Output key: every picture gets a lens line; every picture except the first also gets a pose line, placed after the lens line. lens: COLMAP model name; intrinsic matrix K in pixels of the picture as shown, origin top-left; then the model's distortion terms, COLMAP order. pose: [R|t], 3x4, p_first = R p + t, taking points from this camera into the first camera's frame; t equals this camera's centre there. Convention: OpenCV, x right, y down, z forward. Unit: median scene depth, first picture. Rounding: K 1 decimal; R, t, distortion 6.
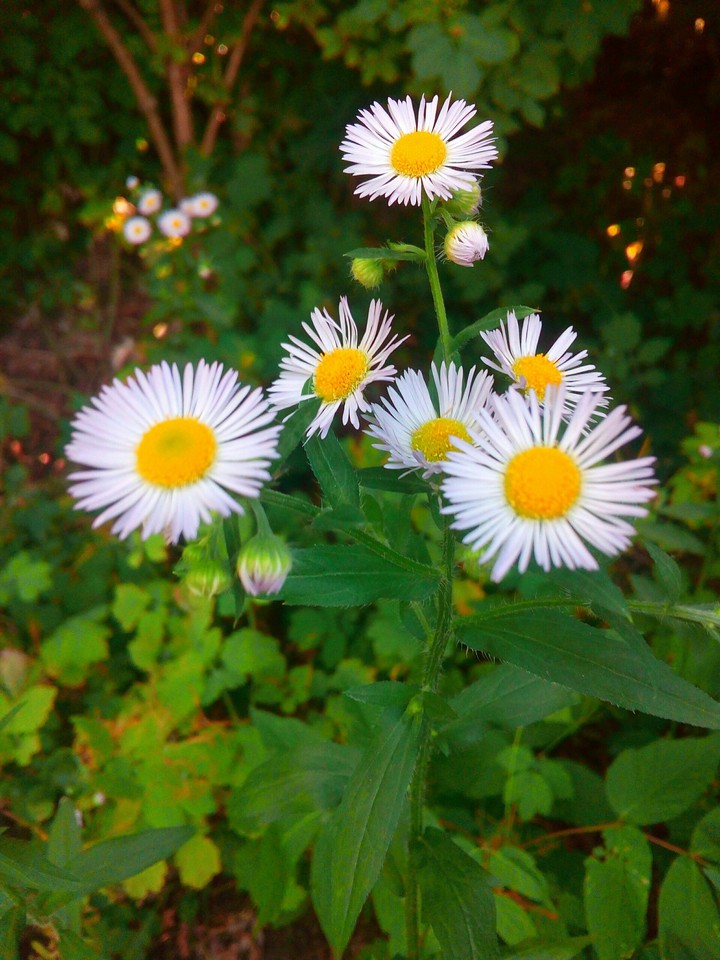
lens RADIAL K [[772.6, 0, 377.5], [0, 772.6, 448.2], [0, 0, 1]] dist [0.094475, -0.250214]
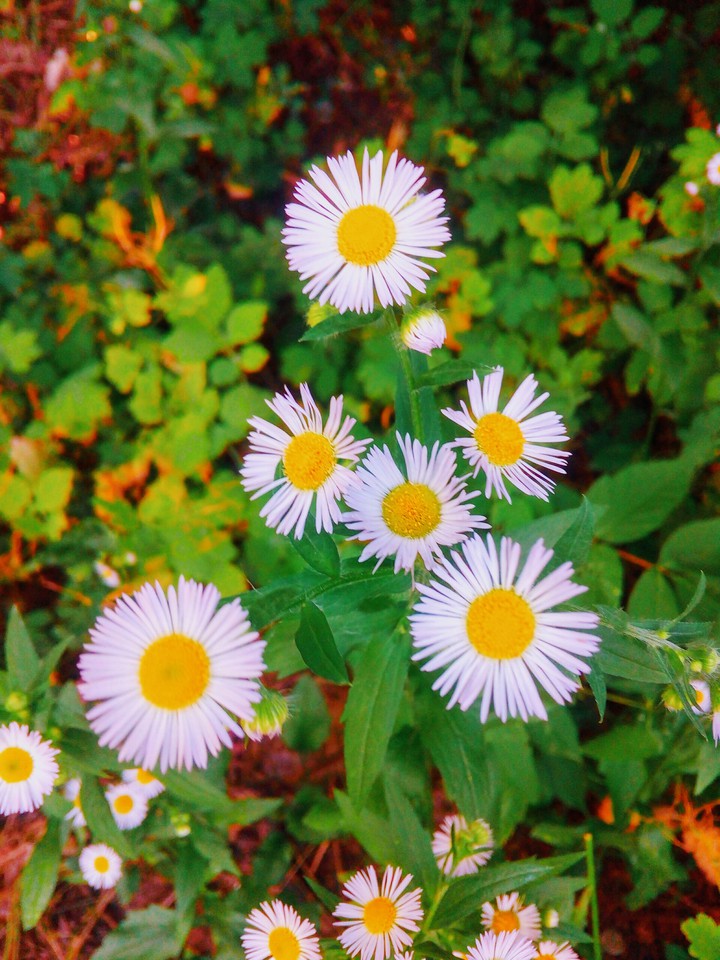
lens RADIAL K [[772.6, 0, 377.5], [0, 772.6, 448.2], [0, 0, 1]] dist [0.094475, -0.250214]
pose [[0.996378, -0.085032, 0.000773, 0.041303], [0.078518, 0.923470, 0.375551, -0.467150], [-0.032647, -0.374130, 0.926801, 0.042685]]
